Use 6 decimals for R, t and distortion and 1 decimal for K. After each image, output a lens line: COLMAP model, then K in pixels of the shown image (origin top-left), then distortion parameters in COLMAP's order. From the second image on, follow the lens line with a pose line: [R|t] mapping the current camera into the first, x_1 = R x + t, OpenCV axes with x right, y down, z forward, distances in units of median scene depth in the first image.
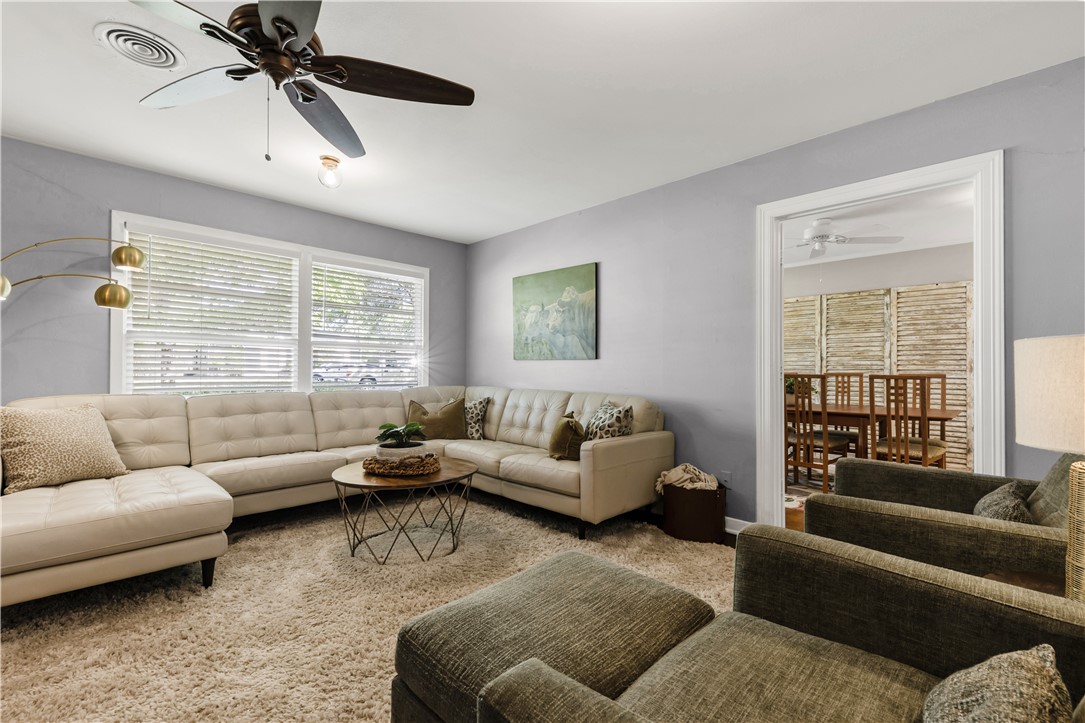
lens RADIAL K [[455.8, 0, 537.5], [0, 455.8, 362.3], [0, 0, 1]] dist [-0.000740, 0.000026]
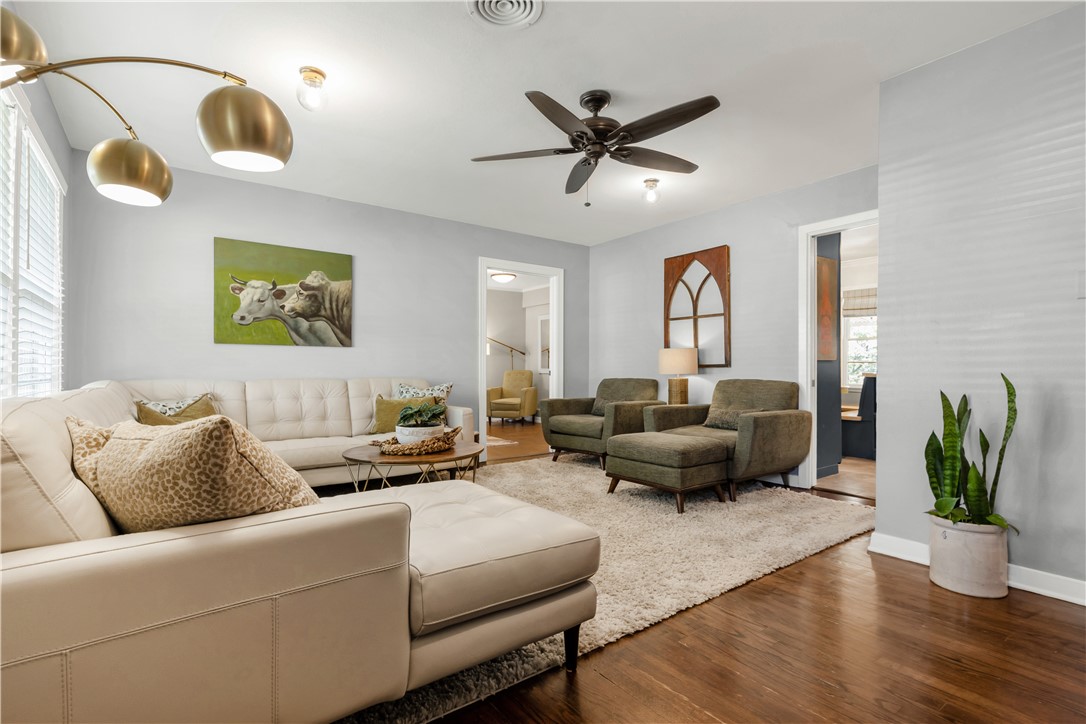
lens RADIAL K [[495.8, 0, 535.4], [0, 495.8, 365.9], [0, 0, 1]] dist [0.001578, -0.007470]
pose [[0.154721, -0.003487, 0.987952, -1.041433], [-0.004888, 0.999979, 0.004295, 0.034411], [-0.987946, -0.005494, 0.154701, 0.430706]]
